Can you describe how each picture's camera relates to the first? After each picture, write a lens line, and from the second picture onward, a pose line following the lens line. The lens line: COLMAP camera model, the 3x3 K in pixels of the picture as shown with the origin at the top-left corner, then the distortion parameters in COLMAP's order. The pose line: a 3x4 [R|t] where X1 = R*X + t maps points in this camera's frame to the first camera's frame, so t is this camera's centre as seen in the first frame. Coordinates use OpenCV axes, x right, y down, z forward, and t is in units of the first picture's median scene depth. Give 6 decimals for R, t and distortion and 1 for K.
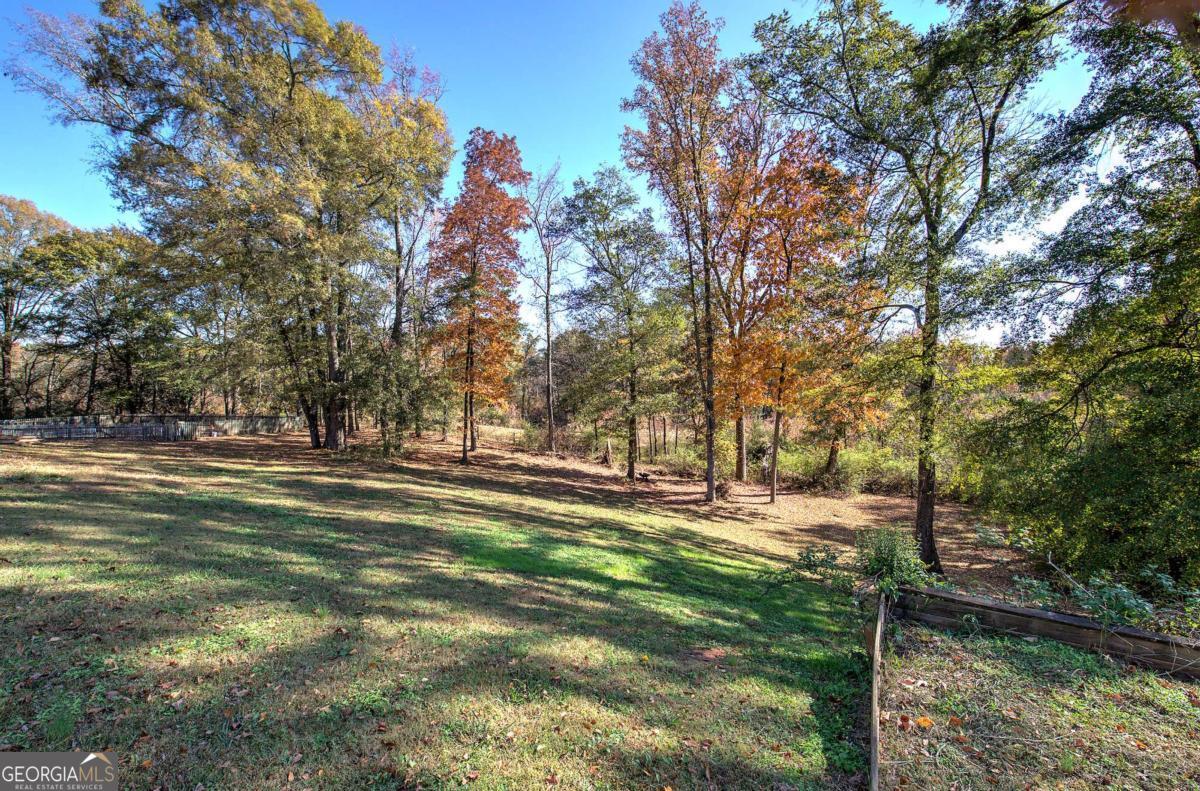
lens RADIAL K [[514.9, 0, 608.5], [0, 514.9, 389.9], [0, 0, 1]] dist [-0.008572, 0.000415]
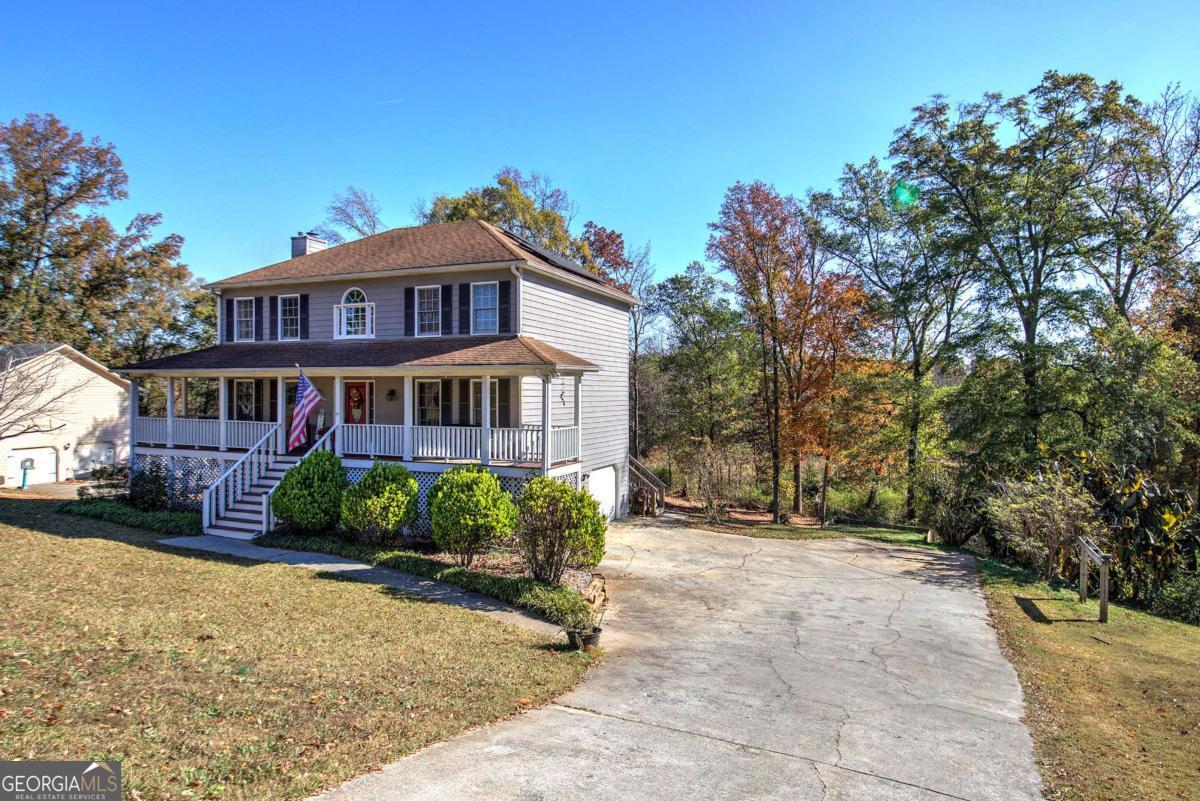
lens RADIAL K [[678.1, 0, 606.4], [0, 678.1, 395.2], [0, 0, 1]] dist [0.003982, -0.002000]
pose [[0.999829, 0.015165, -0.010602, -0.187214], [-0.015293, 0.999810, -0.012102, -0.078978], [0.010417, 0.012262, 0.999871, -0.632279]]
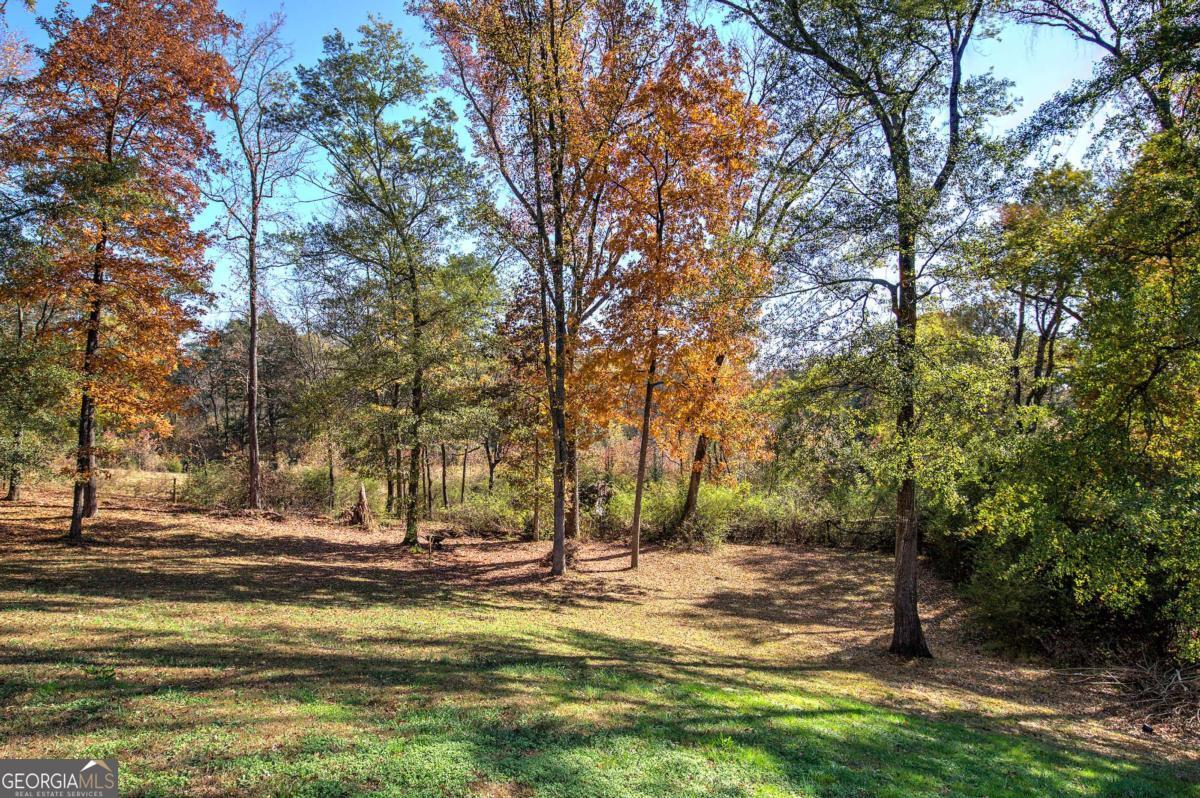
lens RADIAL K [[678.1, 0, 606.4], [0, 678.1, 393.7], [0, 0, 1]] dist [0.003982, -0.002000]
pose [[0.905763, 0.018835, 0.423366, -0.087536], [-0.005295, 0.999437, -0.033134, 0.016865], [-0.423751, 0.027770, 0.905353, 0.169333]]
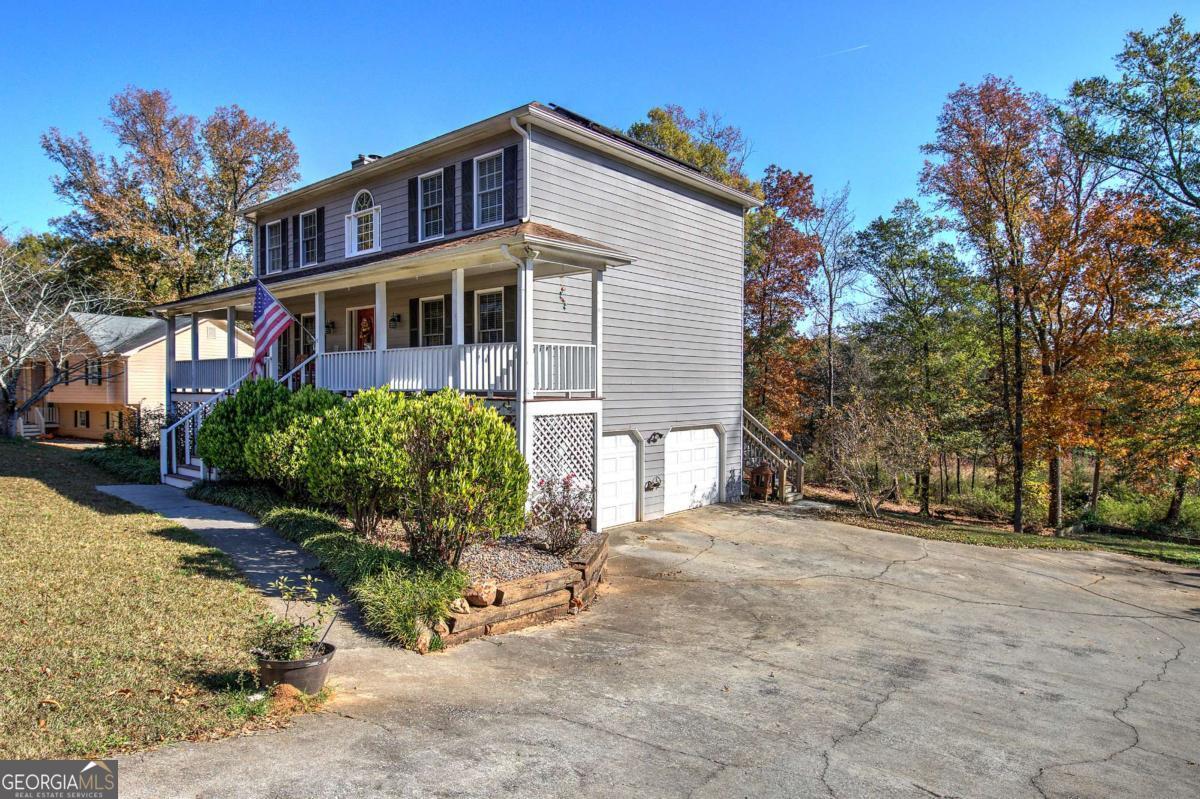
lens RADIAL K [[721.6, 0, 594.0], [0, 721.6, 399.4], [0, 0, 1]] dist [0.000414, -0.000048]
pose [[0.946466, 0.018157, -0.322292, -0.110462], [-0.017783, 0.999833, 0.004104, -0.041899], [0.322313, 0.001847, 0.946631, -0.489265]]
